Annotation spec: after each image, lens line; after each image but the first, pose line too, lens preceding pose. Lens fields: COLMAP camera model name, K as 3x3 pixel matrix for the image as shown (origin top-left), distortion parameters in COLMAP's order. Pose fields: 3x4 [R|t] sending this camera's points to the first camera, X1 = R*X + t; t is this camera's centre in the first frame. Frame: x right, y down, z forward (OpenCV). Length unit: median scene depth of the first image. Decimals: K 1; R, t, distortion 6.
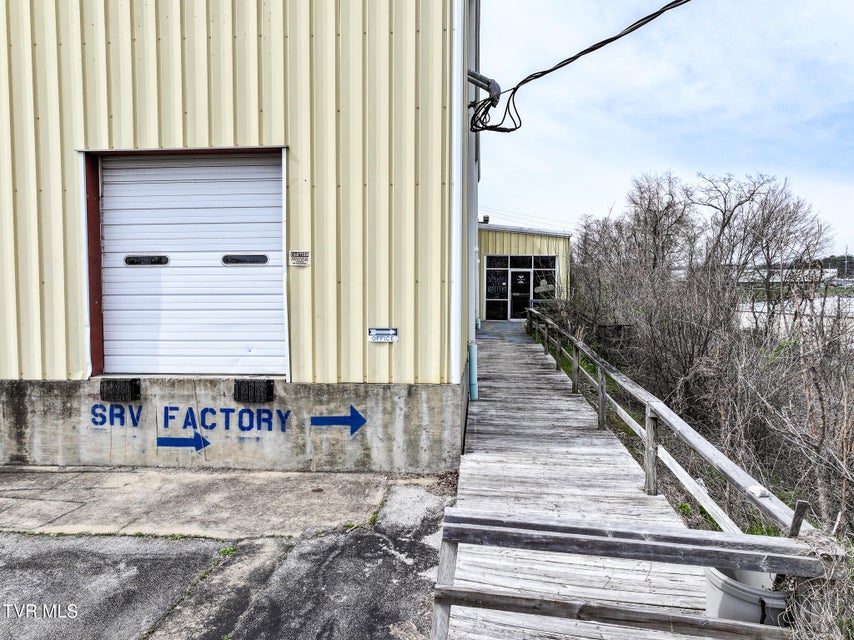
lens RADIAL K [[594.0, 0, 429.6], [0, 594.0, 320.5], [0, 0, 1]] dist [-0.009219, 0.020388]
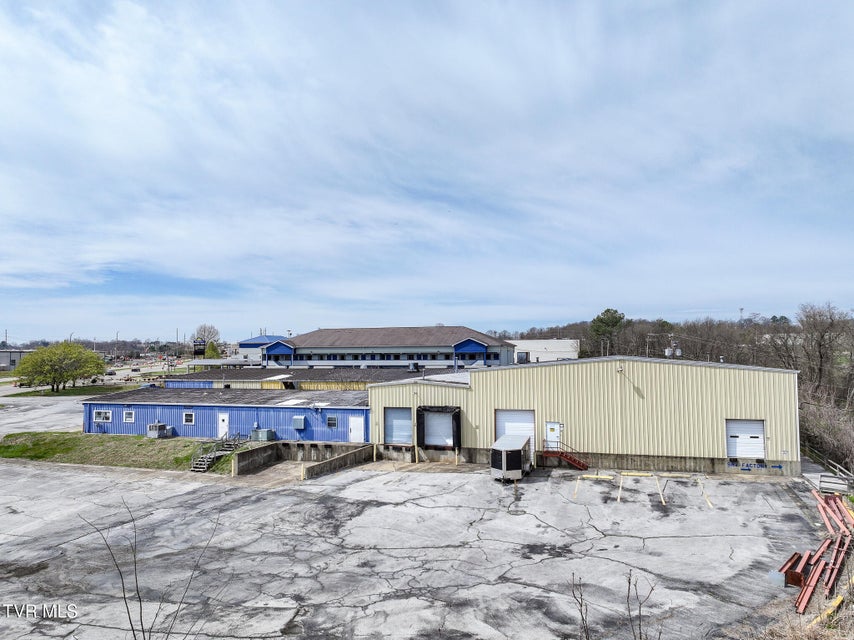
lens RADIAL K [[594.0, 0, 423.7], [0, 594.0, 321.4], [0, 0, 1]] dist [-0.009219, 0.020388]
pose [[0.975113, -0.018118, -0.220965, -2.194274], [-0.002928, 0.995516, -0.094548, -0.683849], [0.221687, 0.092842, 0.970688, -5.497505]]
